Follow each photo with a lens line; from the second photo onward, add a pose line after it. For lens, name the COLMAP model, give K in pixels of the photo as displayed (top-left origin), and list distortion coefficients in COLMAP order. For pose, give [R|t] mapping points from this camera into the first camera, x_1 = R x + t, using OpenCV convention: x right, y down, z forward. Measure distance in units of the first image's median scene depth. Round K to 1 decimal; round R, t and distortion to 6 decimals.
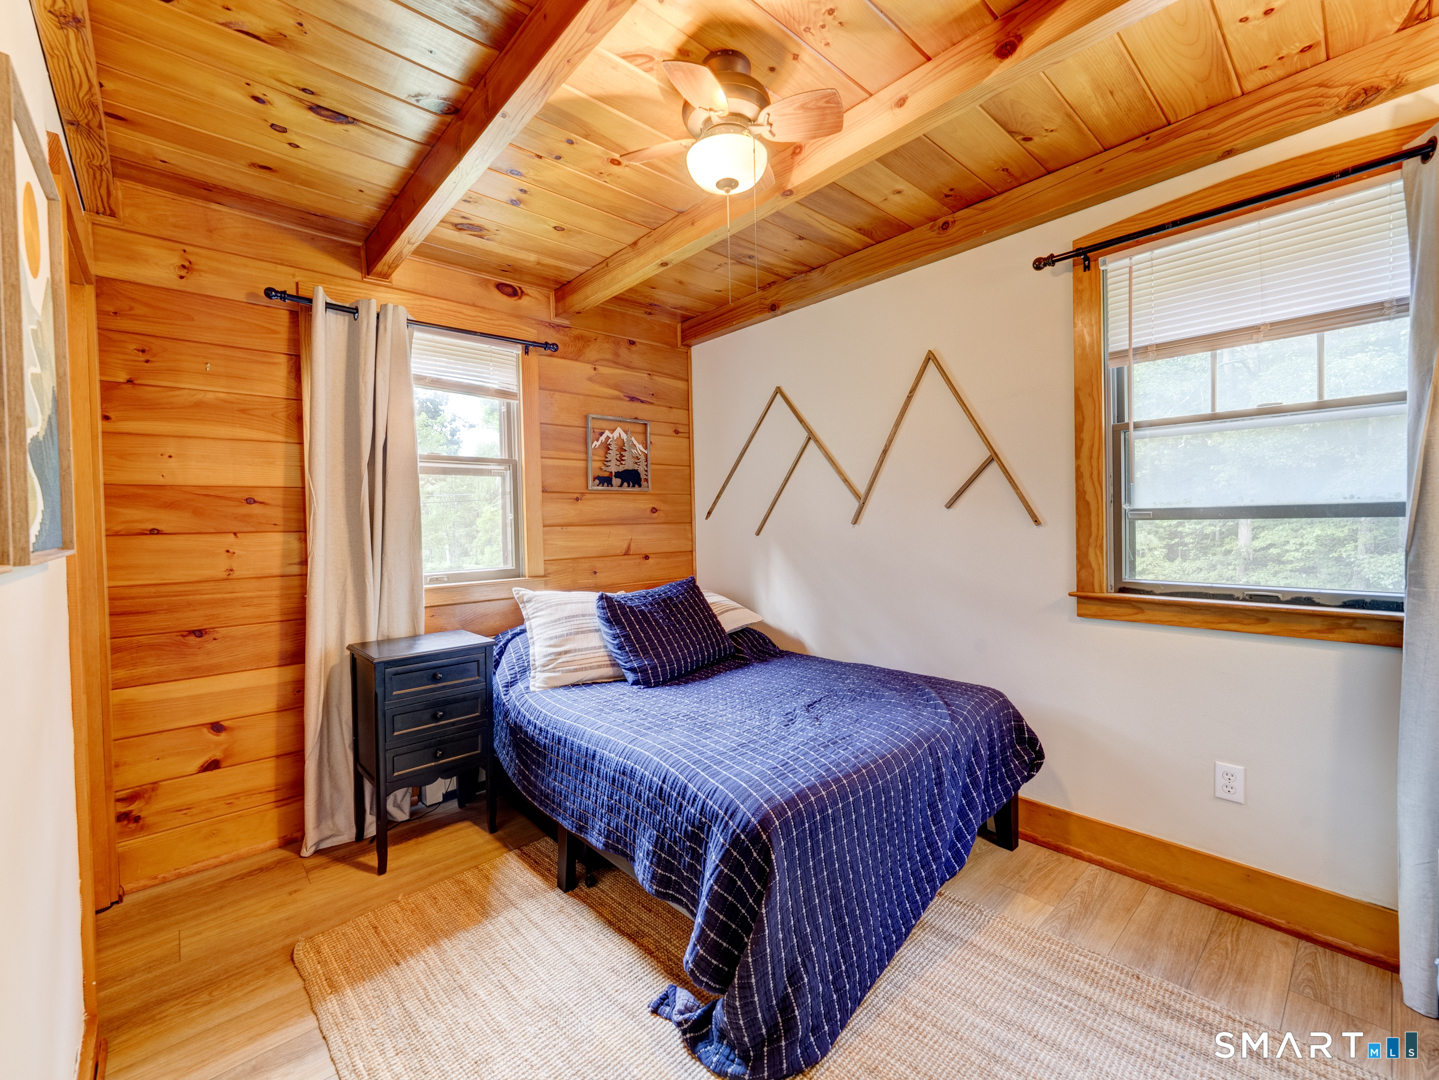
lens RADIAL K [[615.0, 0, 720.2], [0, 615.0, 535.1], [0, 0, 1]] dist [-0.001598, -0.000326]
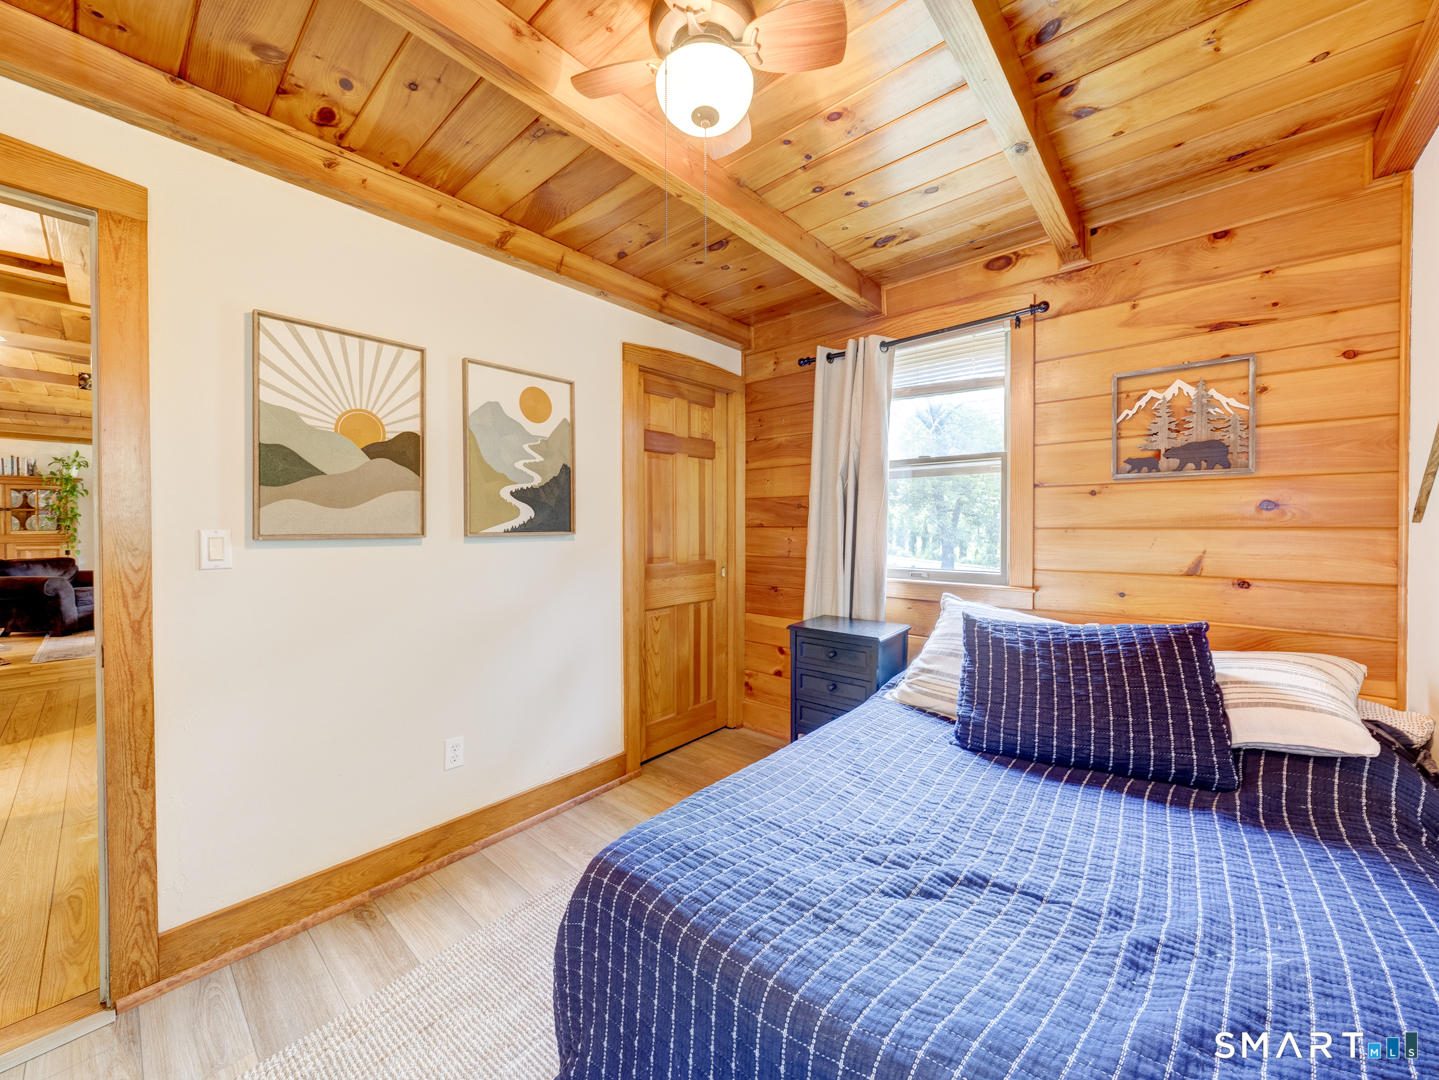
lens RADIAL K [[544.4, 0, 719.6], [0, 544.4, 532.7], [0, 0, 1]] dist [-0.011296, 0.000021]
pose [[0.108486, 0.031576, -0.993596, 0.367739], [-0.025497, 0.999255, 0.028972, -0.017190], [0.993771, 0.022190, 0.109210, 0.467089]]
